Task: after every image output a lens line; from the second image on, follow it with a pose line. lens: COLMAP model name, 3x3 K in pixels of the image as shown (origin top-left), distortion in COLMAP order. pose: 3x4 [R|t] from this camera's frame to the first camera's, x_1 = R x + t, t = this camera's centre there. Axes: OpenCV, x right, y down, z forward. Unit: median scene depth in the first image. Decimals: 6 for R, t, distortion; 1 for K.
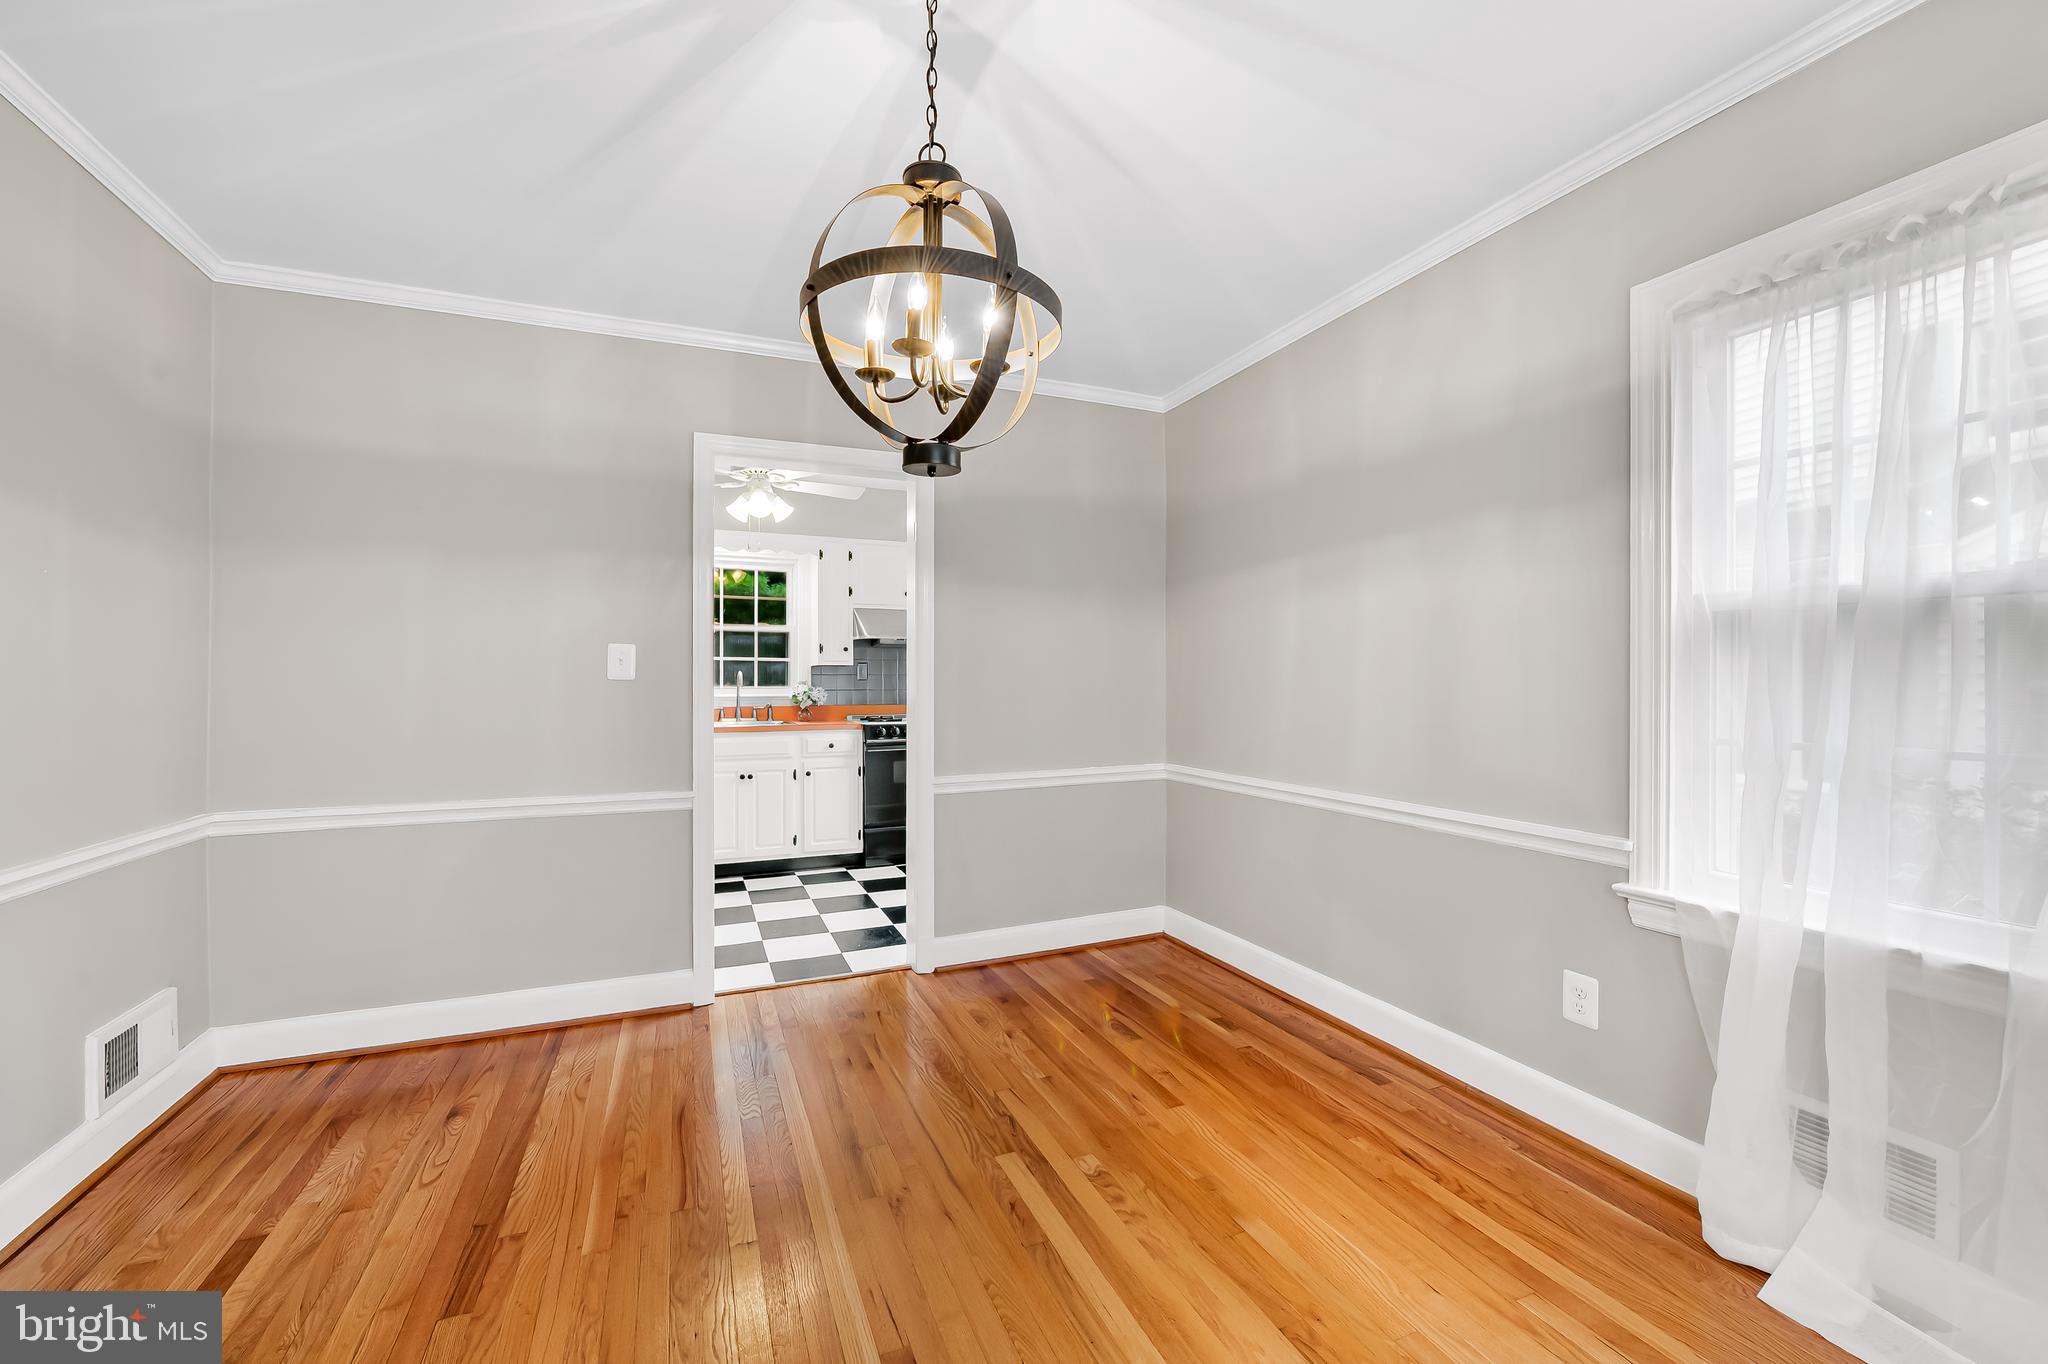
lens RADIAL K [[836.5, 0, 1032.3], [0, 836.5, 696.2], [0, 0, 1]] dist [-0.009314, -0.000245]
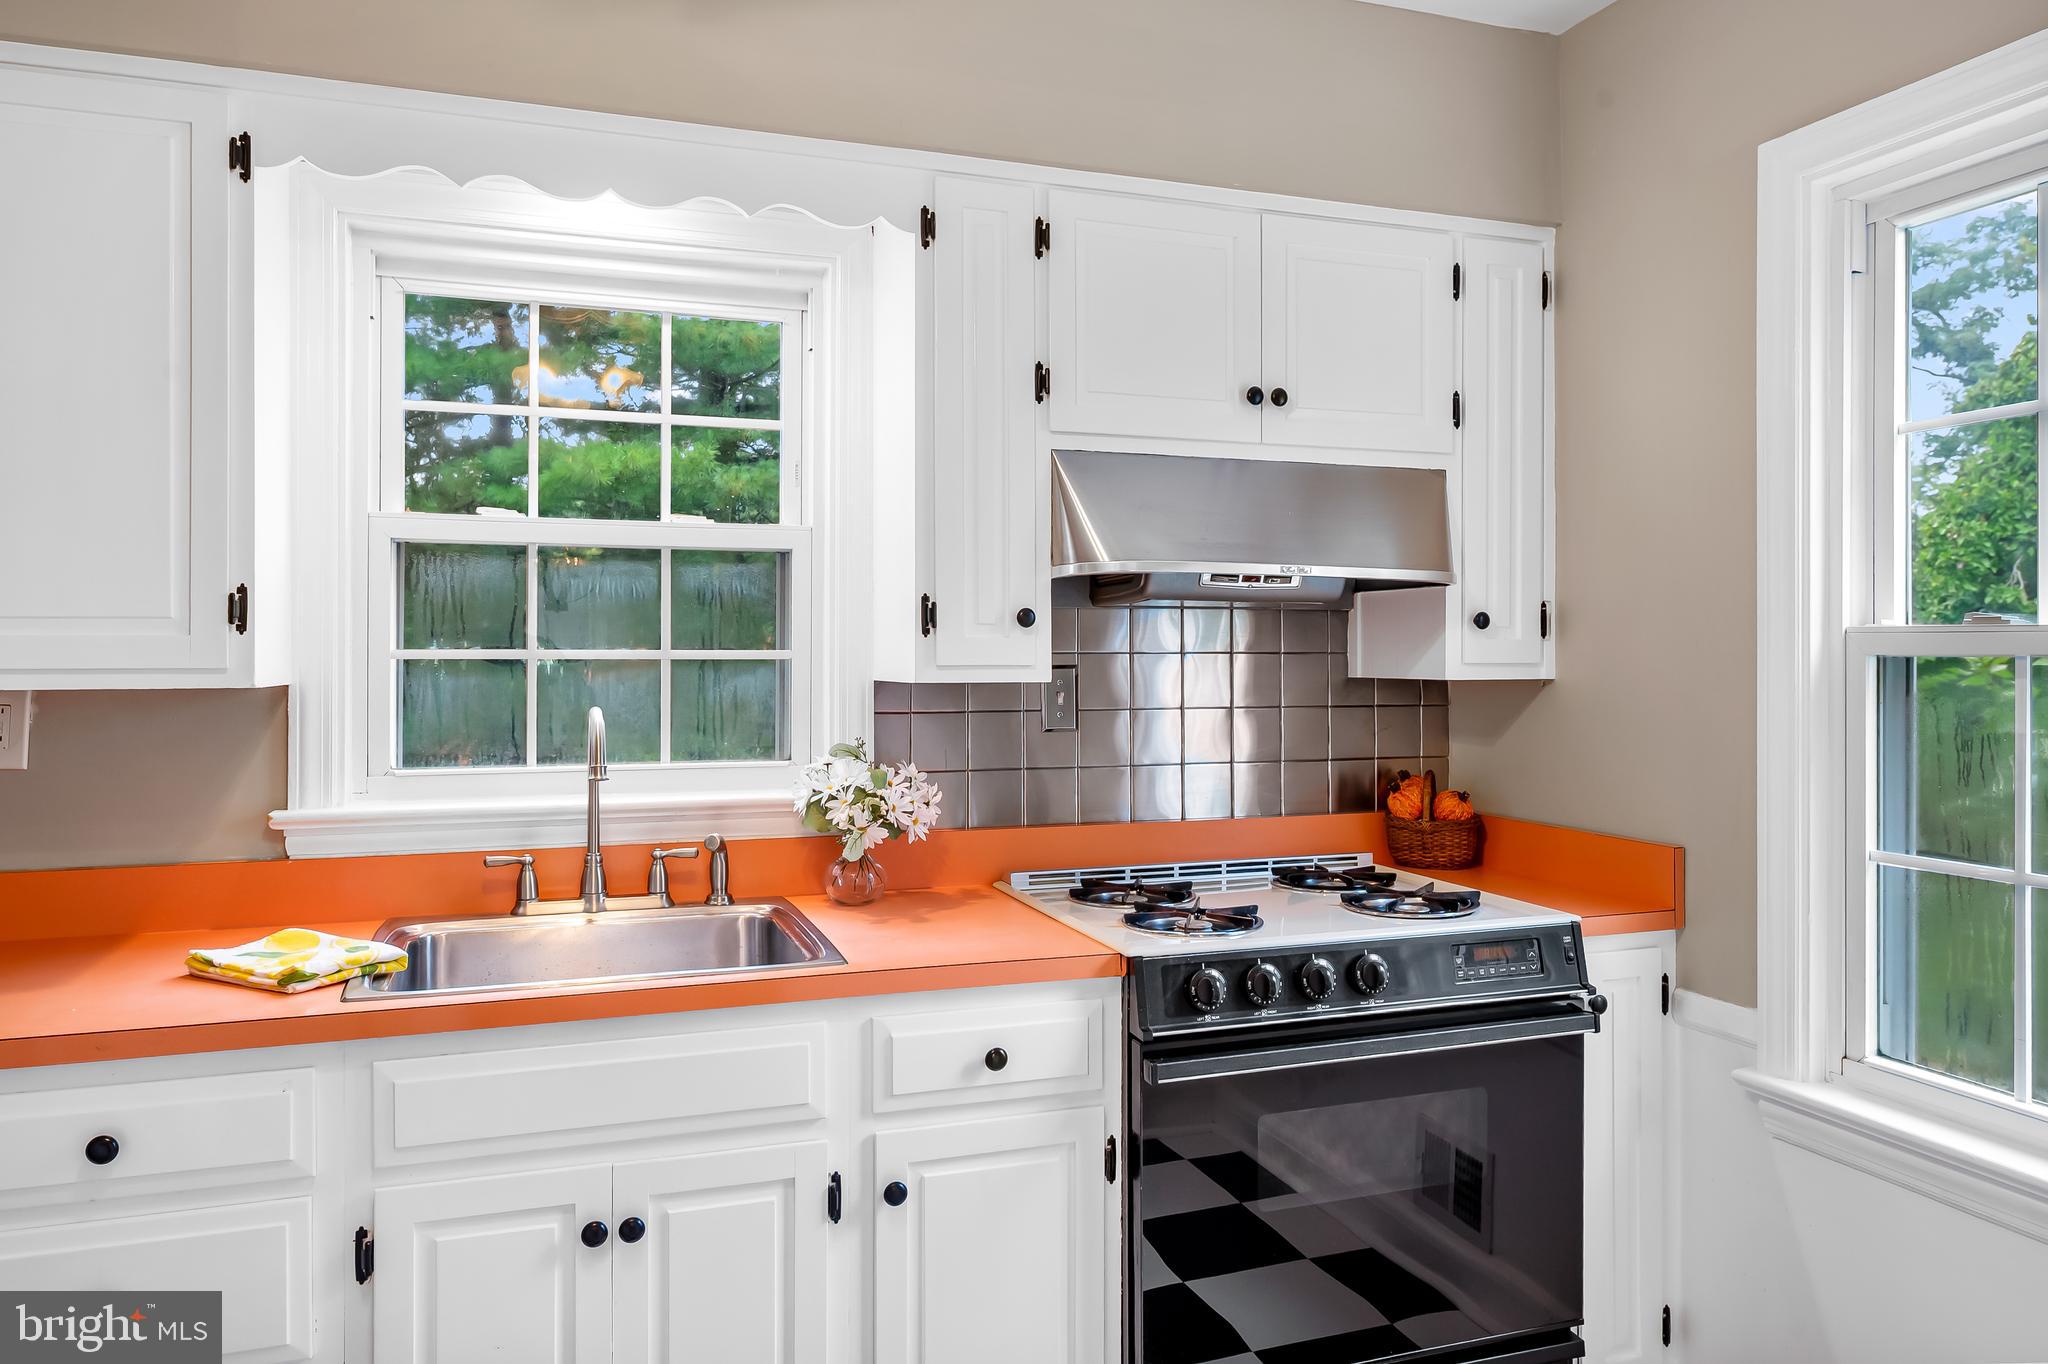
lens RADIAL K [[1406.4, 0, 1024.6], [0, 1406.4, 674.9], [0, 0, 1]] dist [-0.007105, -0.001072]
pose [[0.997039, 0.003518, -0.076813, -0.190751], [-0.003756, 0.999989, -0.002948, -0.038079], [0.076802, 0.003228, 0.997041, 0.588416]]
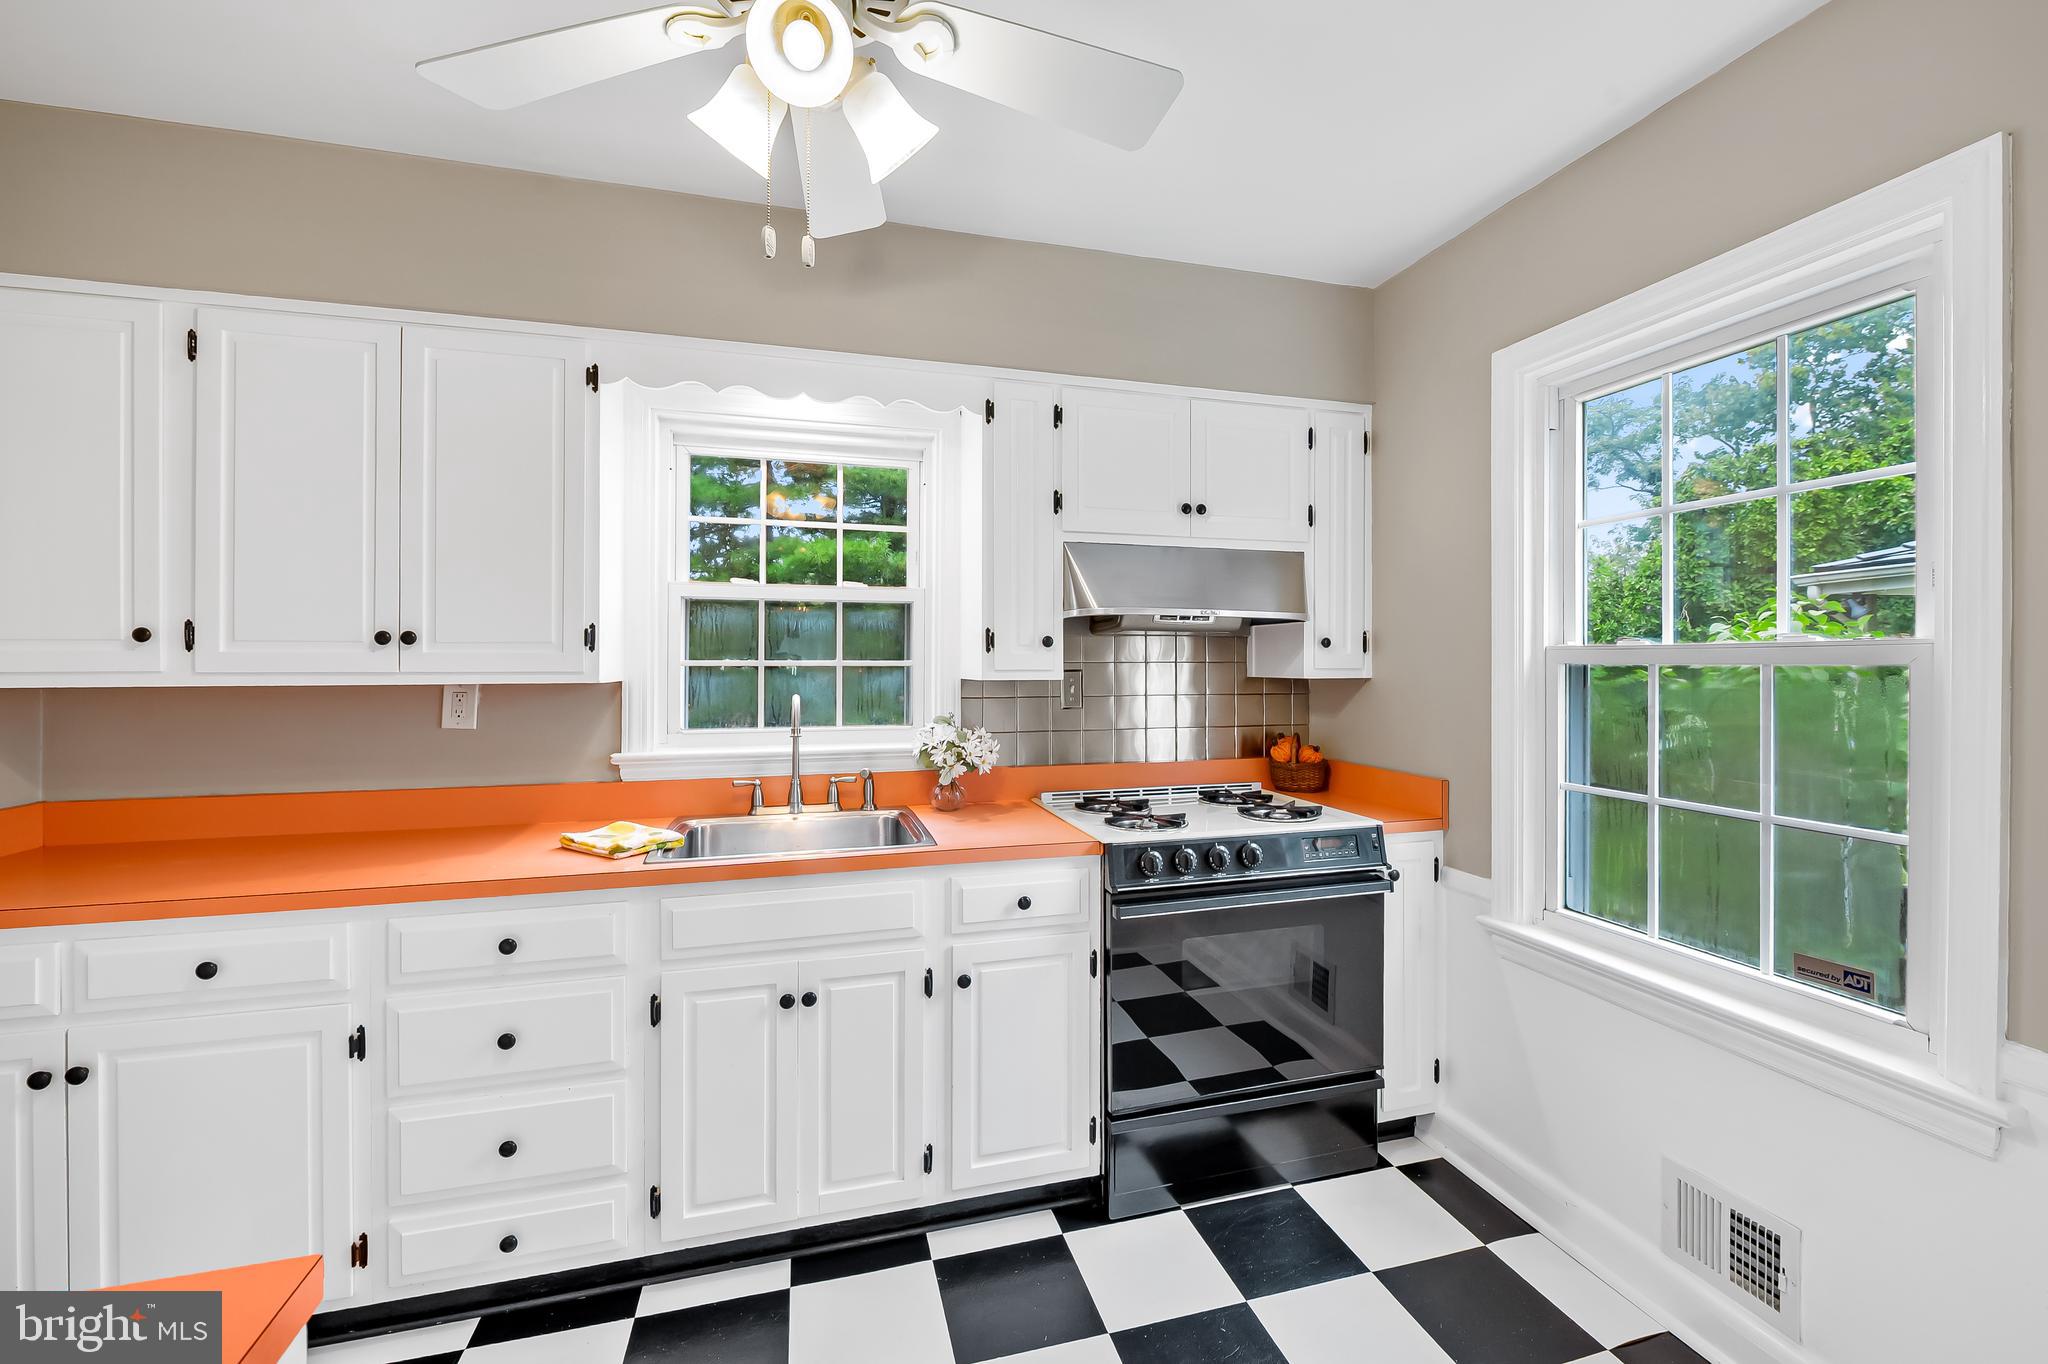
lens RADIAL K [[836.5, 0, 1031.6], [0, 836.5, 672.6], [0, 0, 1]] dist [-0.009314, -0.000245]
pose [[0.991302, 0.003282, -0.131569, -0.175607], [-0.004074, 0.999975, -0.005745, -0.038298], [0.131547, 0.006231, 0.991290, 0.588288]]
